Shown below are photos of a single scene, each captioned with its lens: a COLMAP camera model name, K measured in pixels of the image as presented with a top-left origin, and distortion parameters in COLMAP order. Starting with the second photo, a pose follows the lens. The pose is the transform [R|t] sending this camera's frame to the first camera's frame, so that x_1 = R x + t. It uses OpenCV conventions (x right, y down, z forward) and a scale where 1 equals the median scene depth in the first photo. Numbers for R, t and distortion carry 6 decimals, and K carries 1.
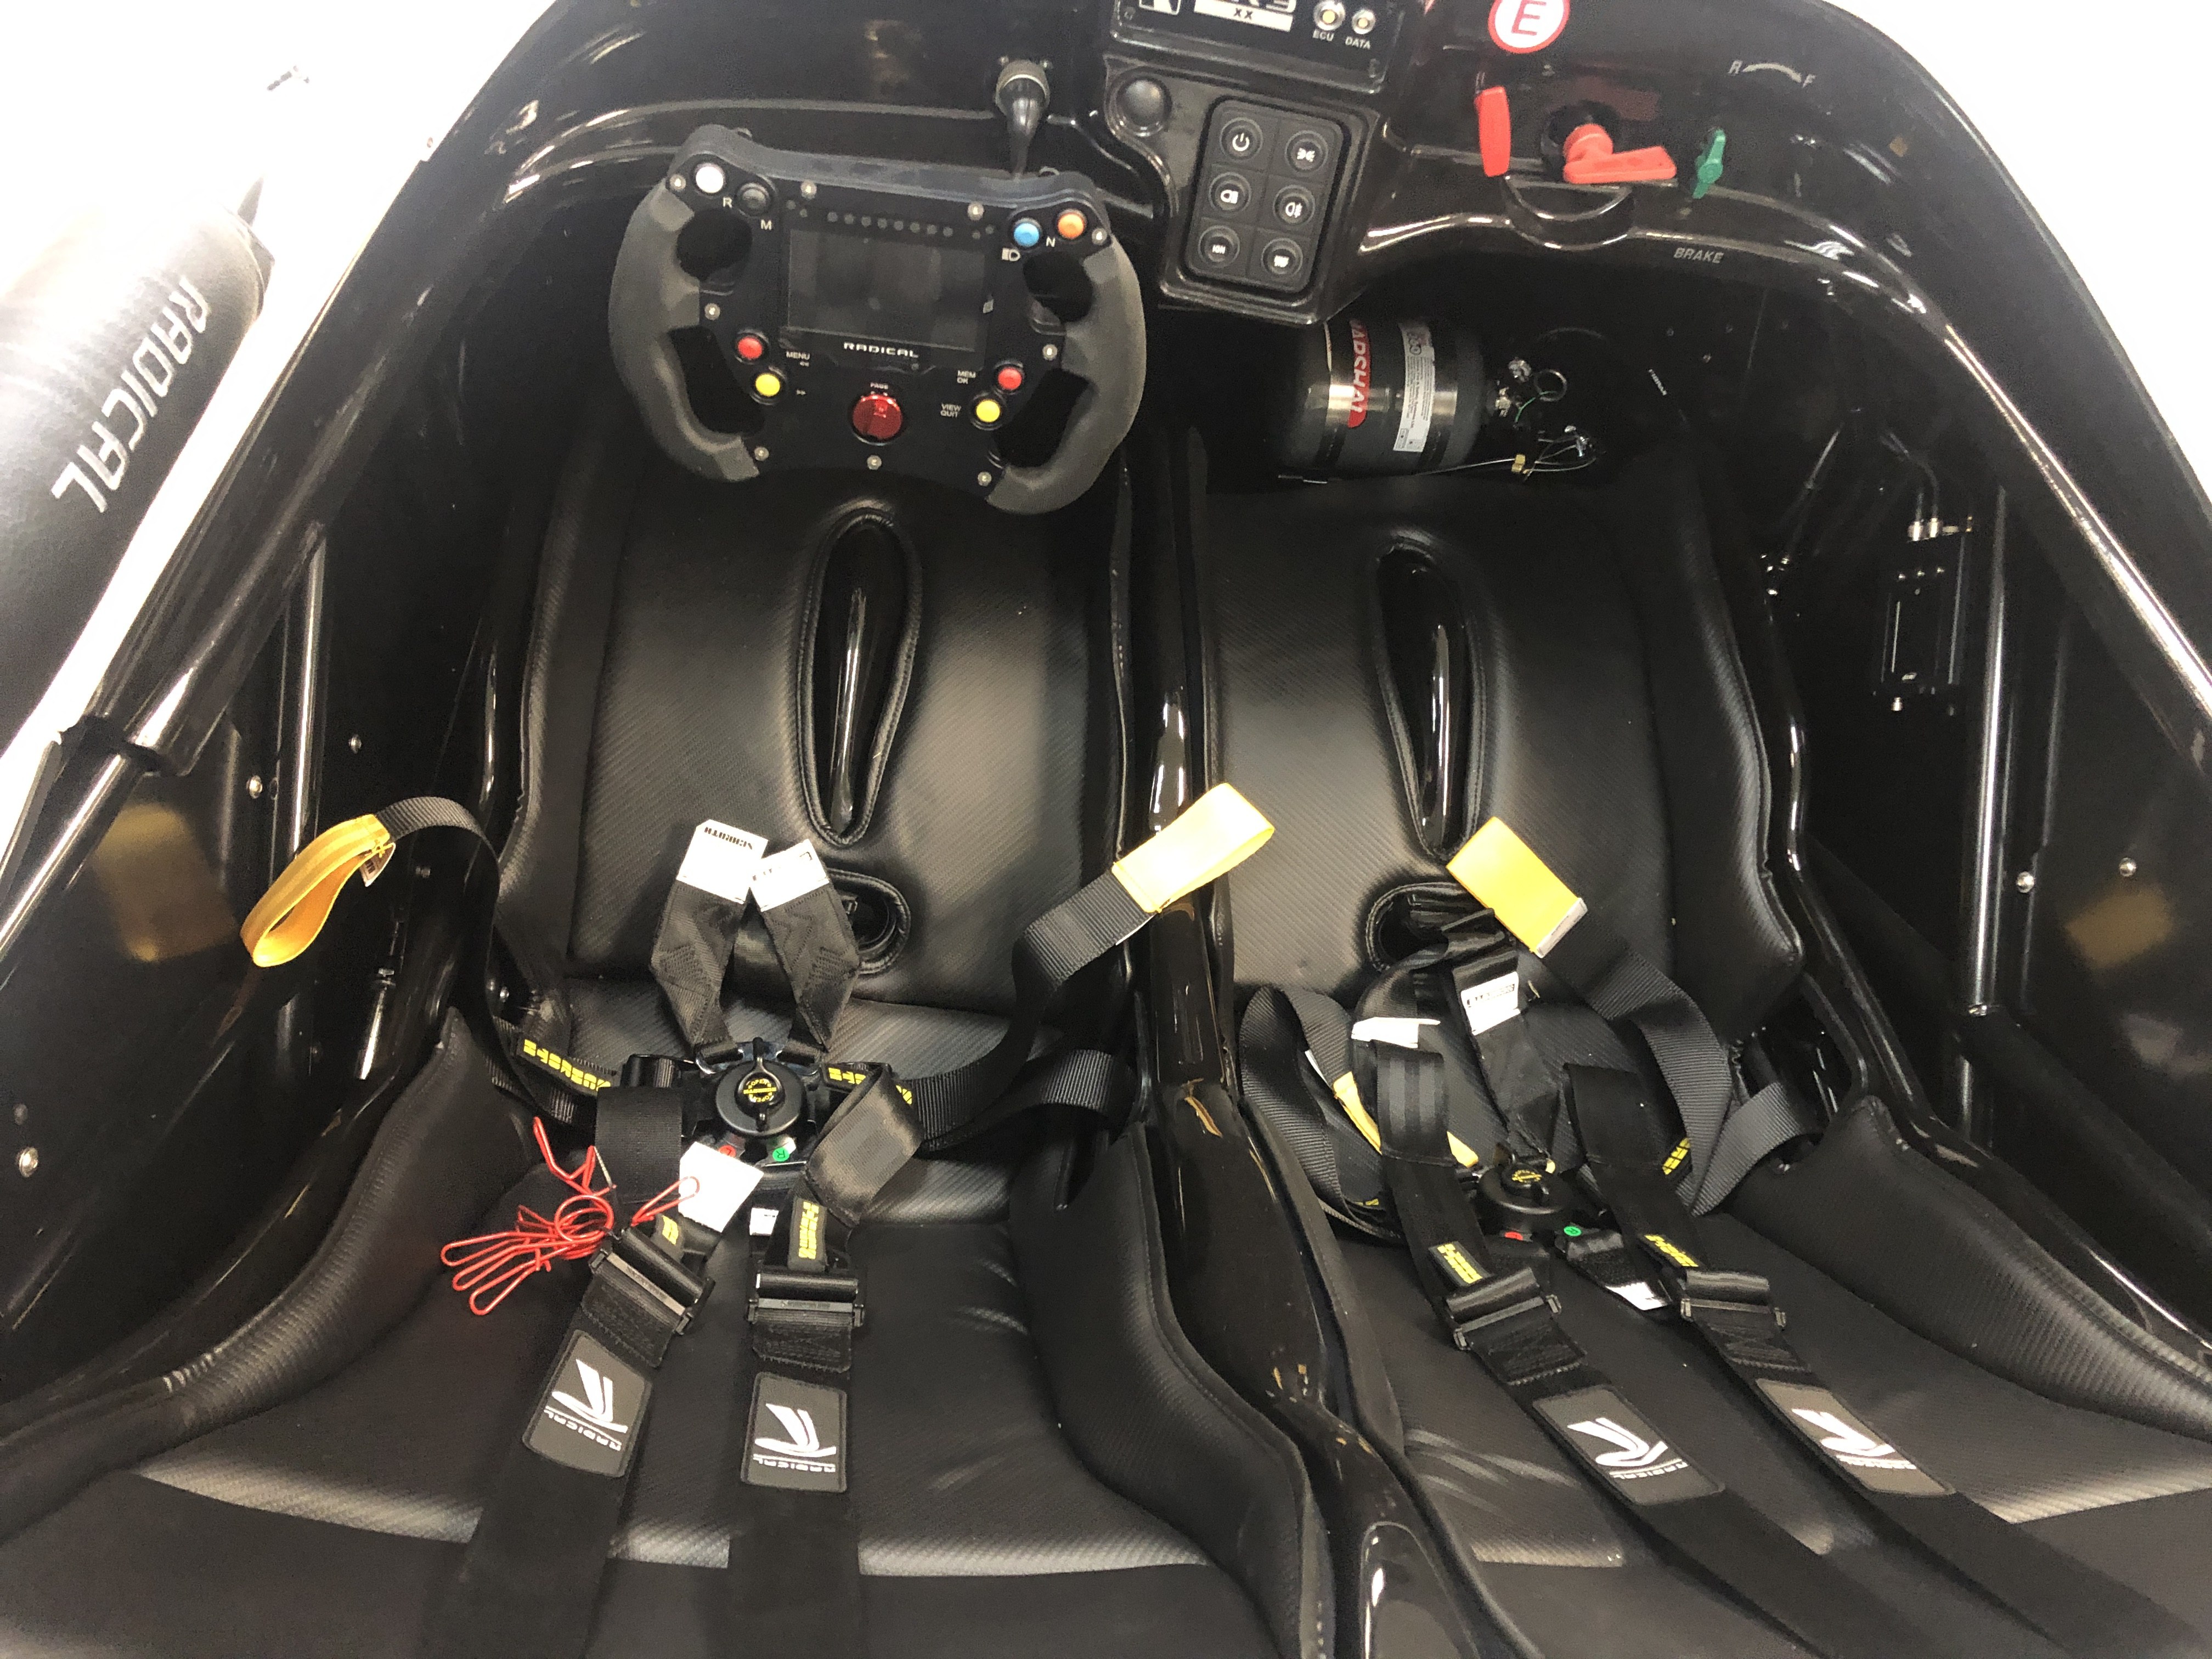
lens RADIAL K [[1774.0, 0, 1123.0], [0, 1774.0, 799.2], [0, 0, 1]] dist [0.069158, -0.074958]
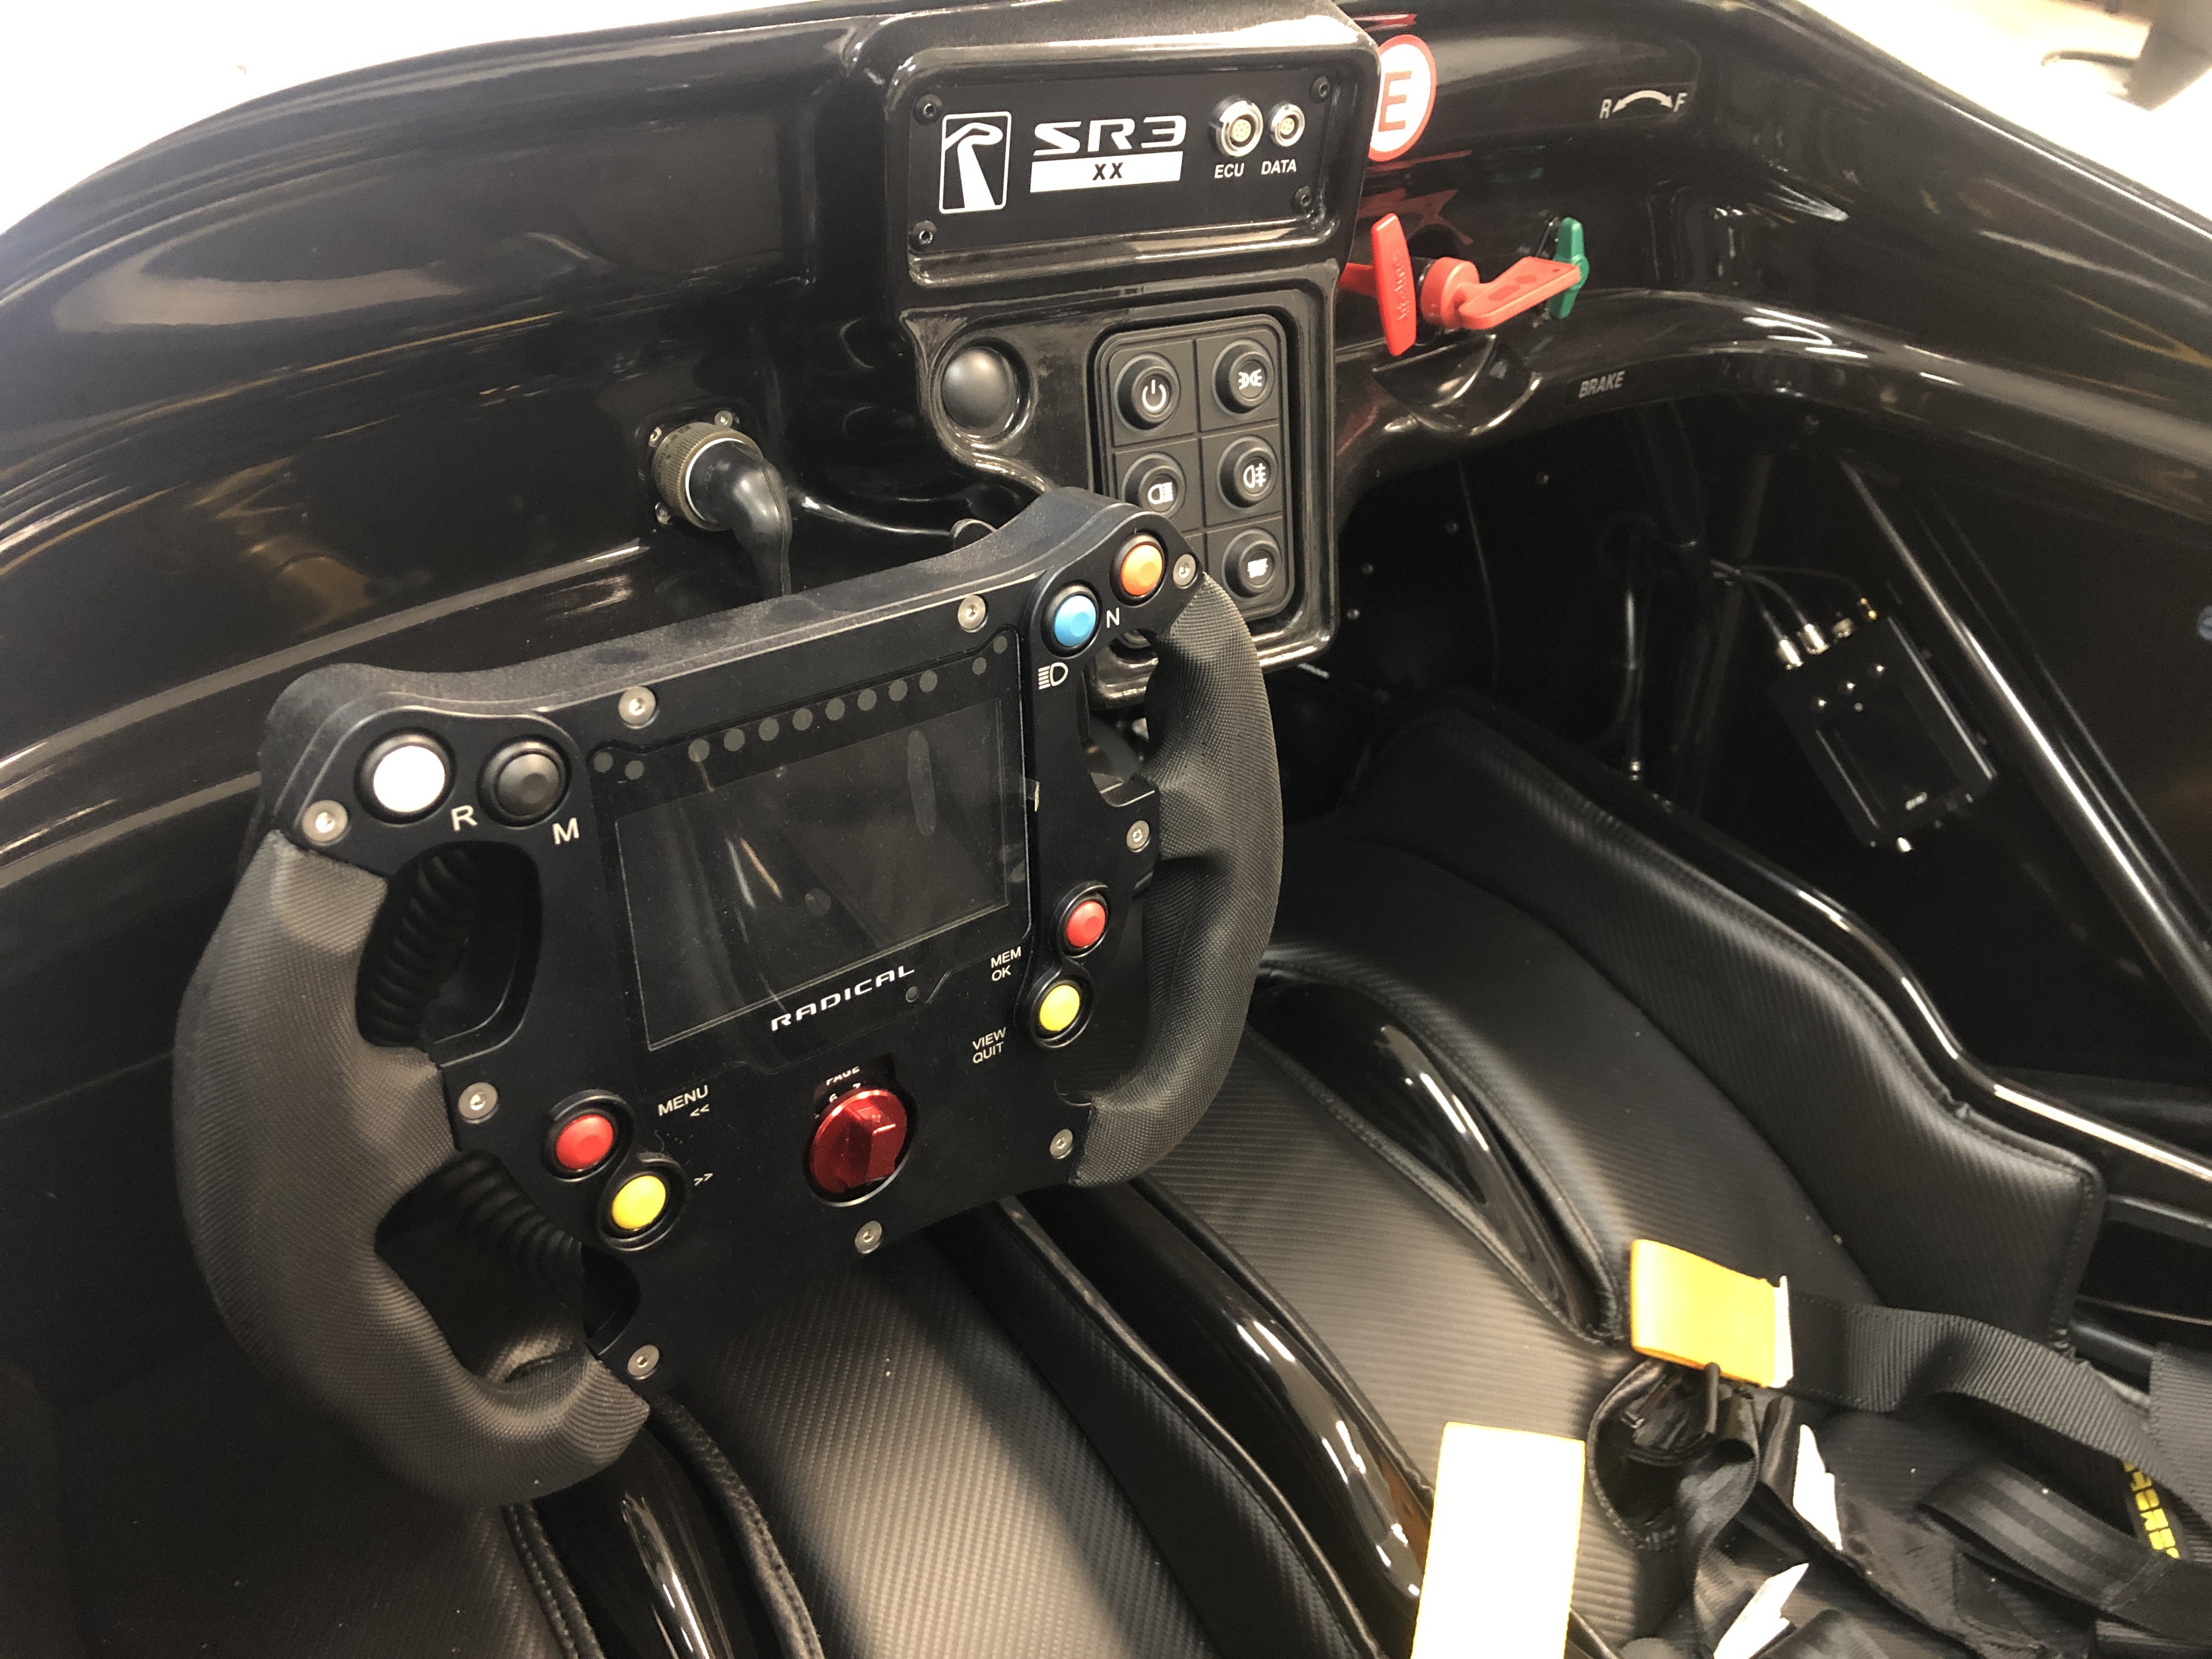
lens RADIAL K [[1842.4, 0, 1206.5], [0, 1842.4, 828.0], [0, 0, 1]] dist [0.097072, -0.069073]
pose [[0.755438, -0.421479, 0.501666, -0.233112], [0.532599, 0.840965, -0.095476, -0.162363], [-0.381642, 0.339314, 0.859776, 0.464138]]
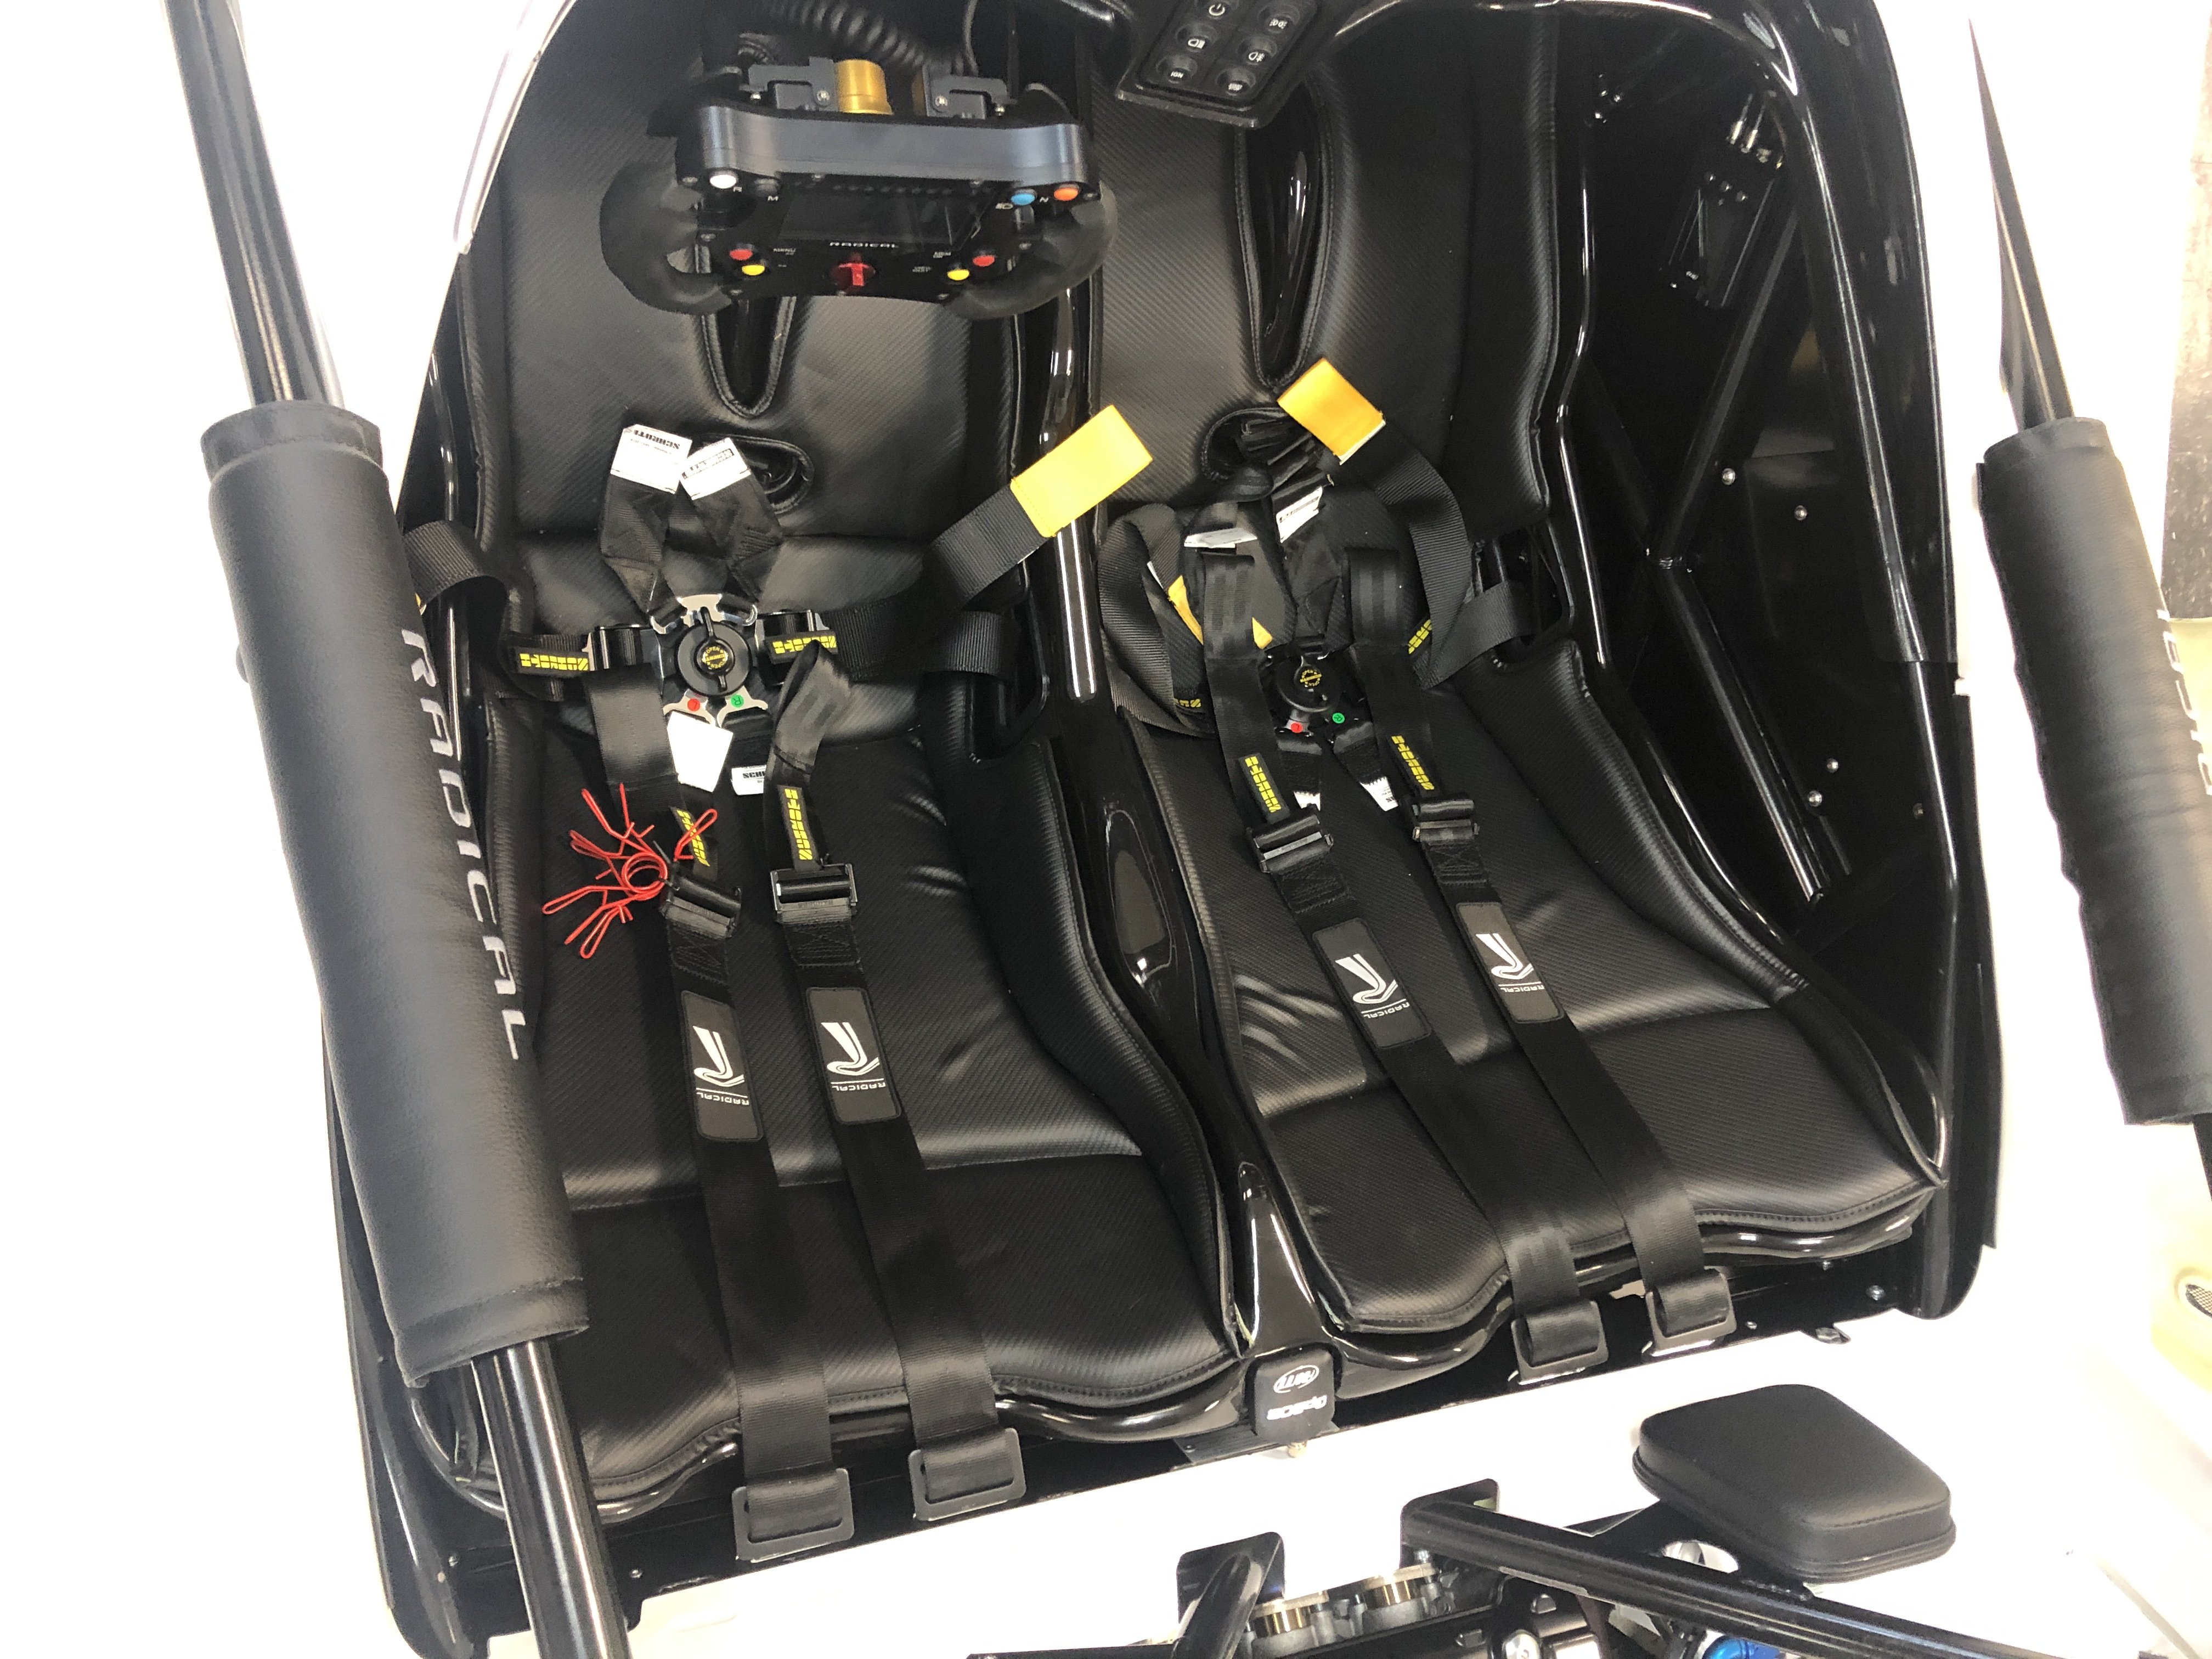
lens RADIAL K [[1774.0, 0, 1123.0], [0, 1774.0, 799.2], [0, 0, 1]] dist [0.069158, -0.074958]
pose [[0.981488, -0.048947, 0.185162, -0.163610], [-0.082491, 0.764479, 0.639350, -0.568524], [-0.172847, -0.642788, 0.746289, -0.010846]]
